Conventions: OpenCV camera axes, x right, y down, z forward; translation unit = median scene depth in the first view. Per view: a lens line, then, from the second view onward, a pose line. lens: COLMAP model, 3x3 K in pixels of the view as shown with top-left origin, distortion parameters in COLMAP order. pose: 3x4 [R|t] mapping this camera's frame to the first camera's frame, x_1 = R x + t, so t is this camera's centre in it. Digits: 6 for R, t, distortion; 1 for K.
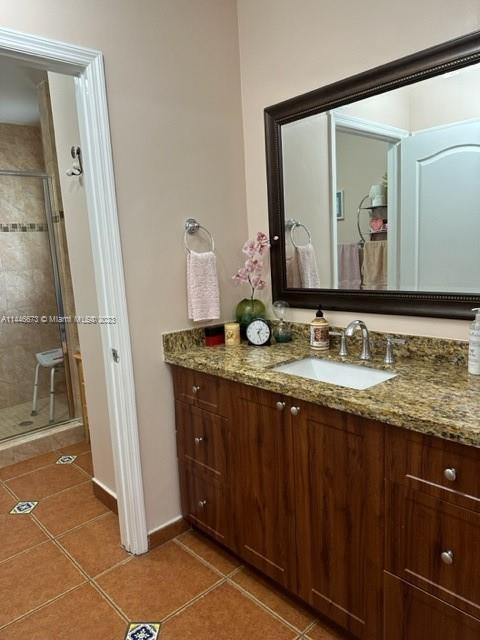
lens RADIAL K [[449.6, 0, 238.7], [0, 449.6, 328.9], [0, 0, 1]] dist [0.113281, -0.165961]
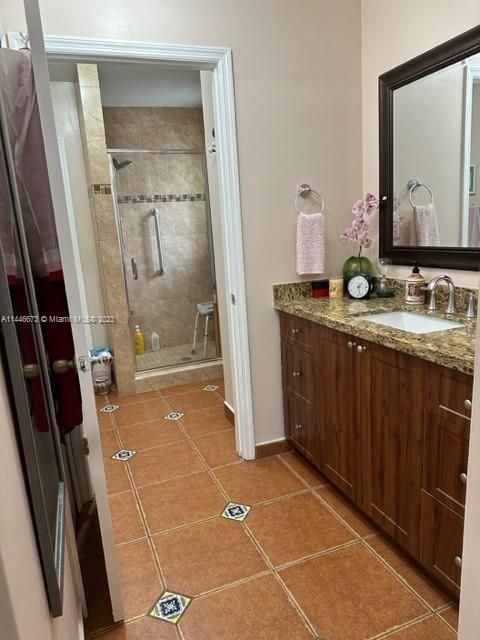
lens RADIAL K [[449.6, 0, 238.7], [0, 449.6, 328.9], [0, 0, 1]] dist [0.113281, -0.165961]
pose [[0.930004, 0.075039, -0.359808, 0.186617], [-0.049655, 0.995614, 0.079293, 0.039032], [0.364180, -0.055877, 0.929651, -0.149423]]
